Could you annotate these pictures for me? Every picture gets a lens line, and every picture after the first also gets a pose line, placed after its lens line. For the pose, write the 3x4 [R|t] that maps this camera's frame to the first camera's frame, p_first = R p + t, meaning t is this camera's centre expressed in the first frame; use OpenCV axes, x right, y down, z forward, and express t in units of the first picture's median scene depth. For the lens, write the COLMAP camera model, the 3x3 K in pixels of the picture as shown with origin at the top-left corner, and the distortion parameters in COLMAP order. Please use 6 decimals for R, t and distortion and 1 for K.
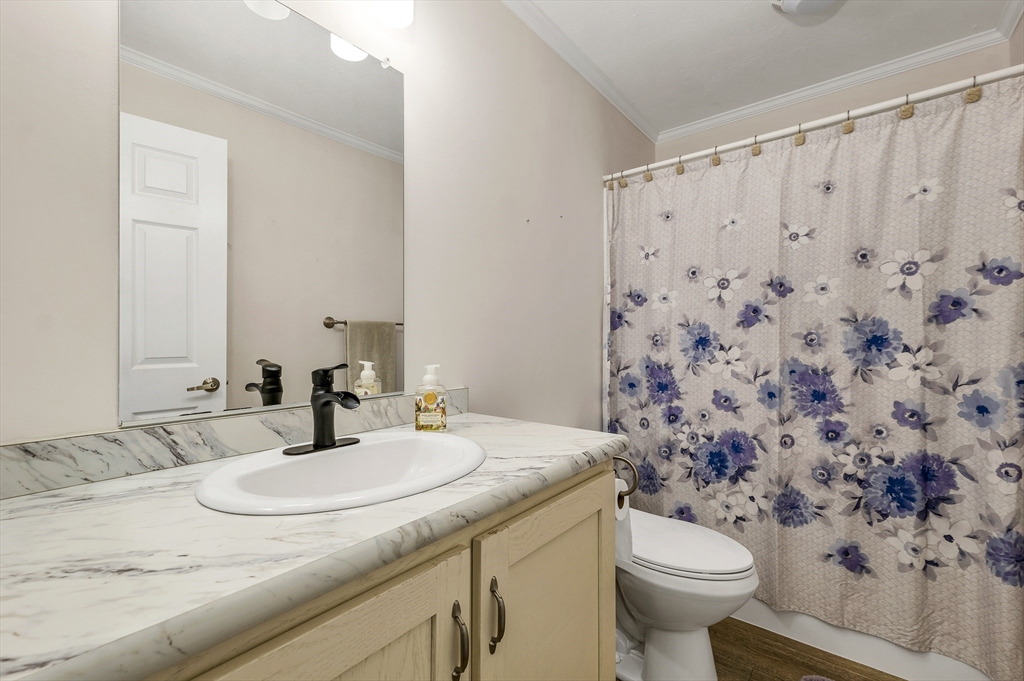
lens RADIAL K [[424.6, 0, 506.6], [0, 424.6, 339.3], [0, 0, 1]] dist [-0.000690, 0.000055]
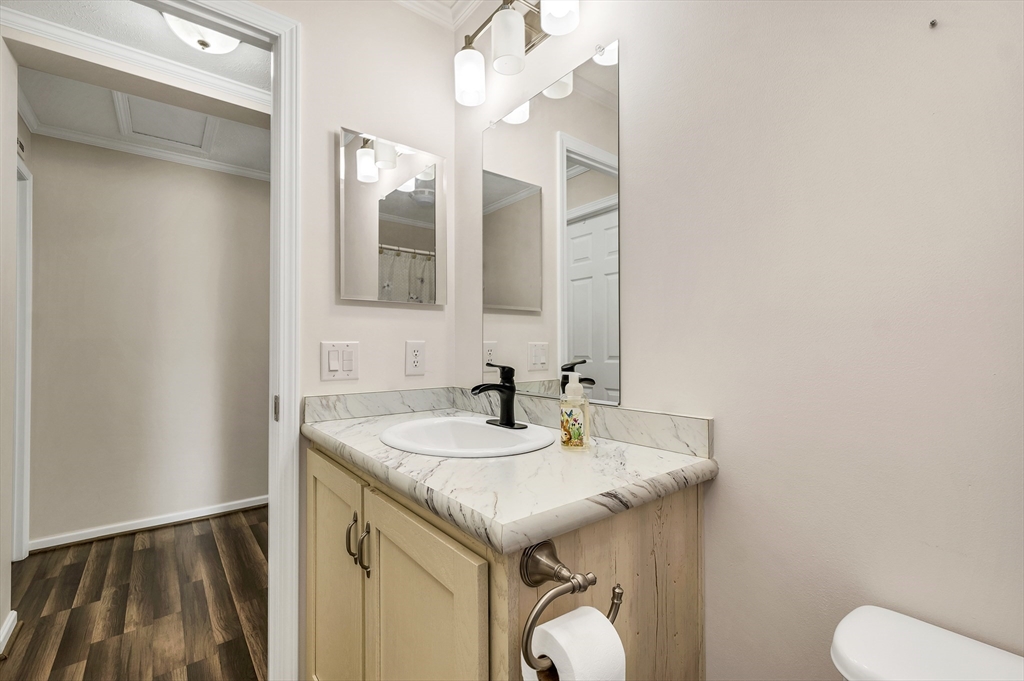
lens RADIAL K [[424.6, 0, 509.0], [0, 424.6, 342.9], [0, 0, 1]] dist [-0.000690, 0.000055]
pose [[-0.179457, -0.017378, -0.983612, 0.959604], [-0.005790, 0.999845, -0.016608, 0.019867], [0.983749, 0.002715, -0.179530, 1.349313]]
